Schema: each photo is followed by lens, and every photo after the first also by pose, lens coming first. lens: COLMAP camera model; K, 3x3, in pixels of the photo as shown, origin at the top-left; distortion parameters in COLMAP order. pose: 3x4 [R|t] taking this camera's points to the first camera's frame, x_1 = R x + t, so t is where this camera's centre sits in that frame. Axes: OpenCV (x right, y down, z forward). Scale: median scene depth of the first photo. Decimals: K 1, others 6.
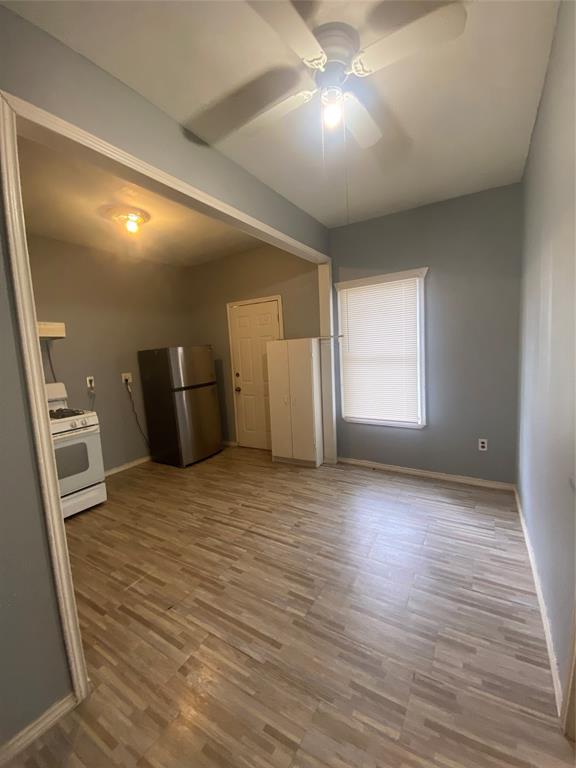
lens RADIAL K [[311.9, 0, 287.9], [0, 311.9, 379.4], [0, 0, 1]] dist [0.021548, -0.020336]
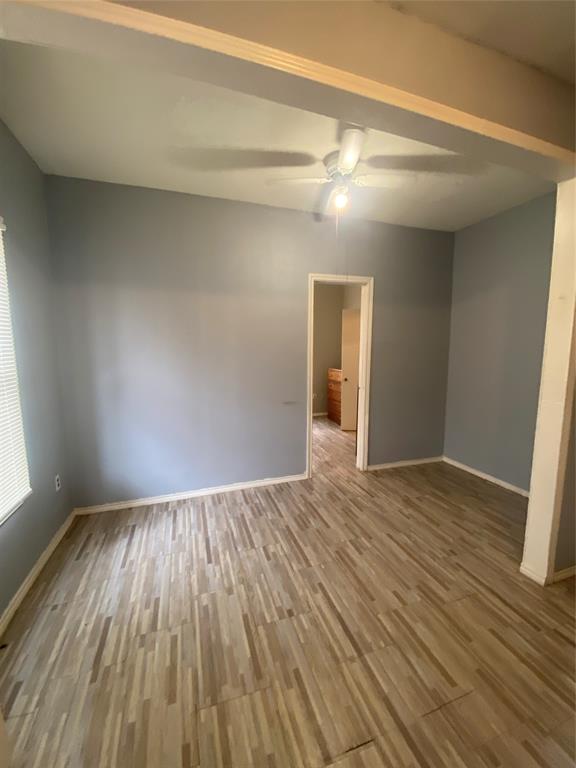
lens RADIAL K [[311.9, 0, 287.9], [0, 311.9, 379.4], [0, 0, 1]] dist [0.021548, -0.020336]
pose [[-0.760323, -0.016960, 0.649323, -0.381408], [0.106860, 0.982772, 0.150798, -0.121182], [-0.640694, 0.184042, -0.745412, 1.366716]]
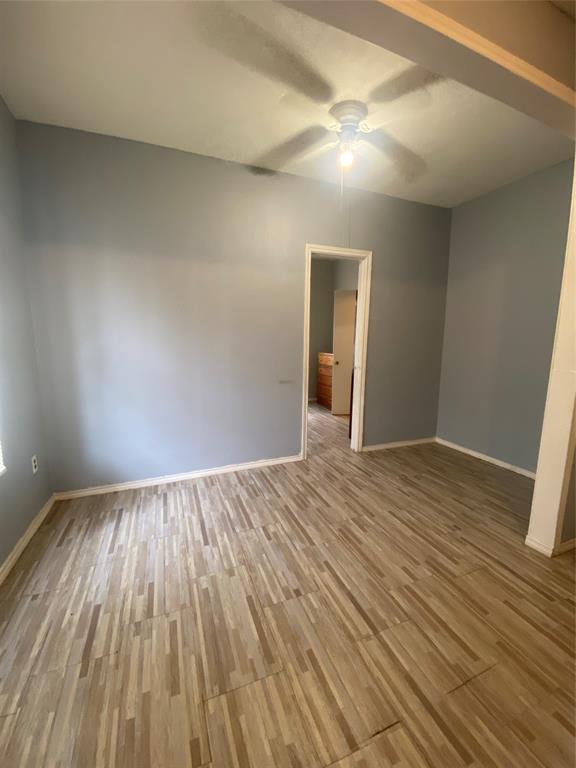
lens RADIAL K [[311.9, 0, 287.9], [0, 311.9, 379.4], [0, 0, 1]] dist [0.021548, -0.020336]
pose [[-0.795956, -0.034620, 0.604363, -0.310628], [0.096540, 0.978327, 0.183186, -0.066052], [-0.597607, 0.204153, -0.775363, 1.367431]]
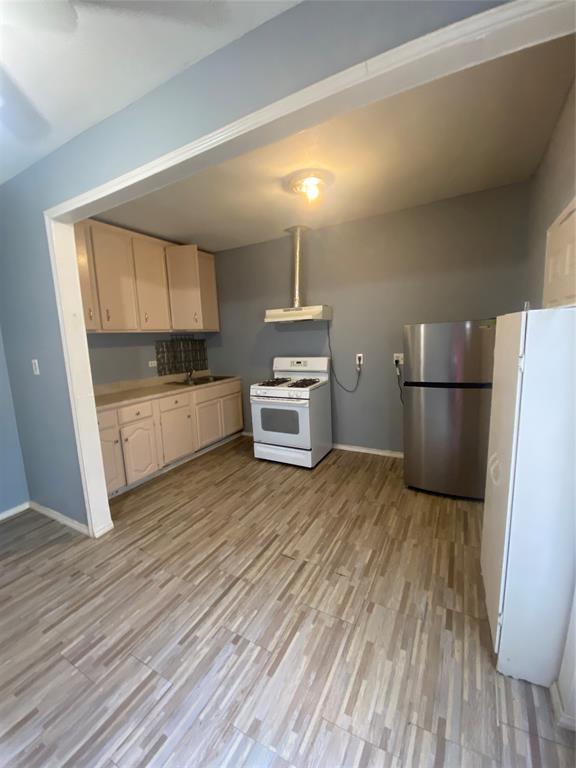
lens RADIAL K [[311.9, 0, 287.9], [0, 311.9, 379.4], [0, 0, 1]] dist [0.021548, -0.020336]
pose [[0.047394, 0.194542, -0.979749, 0.521661], [-0.056037, 0.979824, 0.191846, -0.153030], [0.997303, 0.045810, 0.057340, 1.009108]]
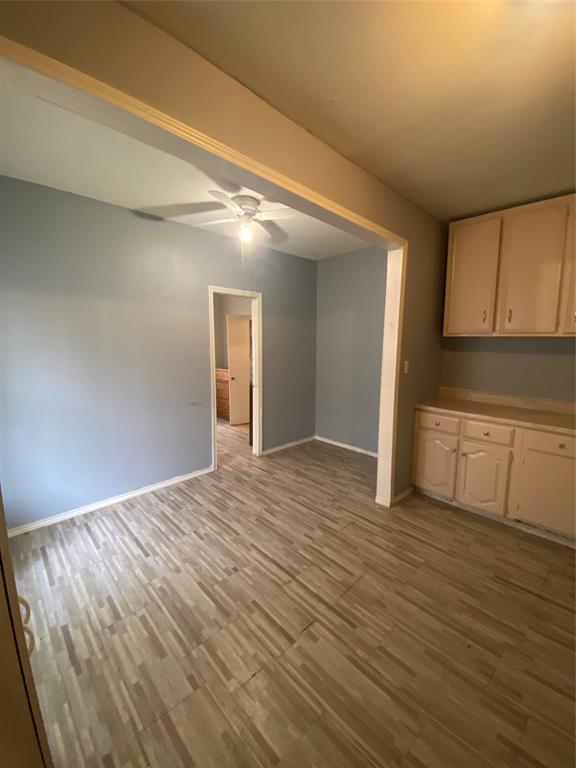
lens RADIAL K [[311.9, 0, 287.9], [0, 311.9, 379.4], [0, 0, 1]] dist [0.021548, -0.020336]
pose [[-0.963275, 0.017978, 0.267913, -0.330647], [0.074806, 0.976222, 0.203455, -0.185862], [-0.257885, 0.216024, -0.941716, 1.594929]]
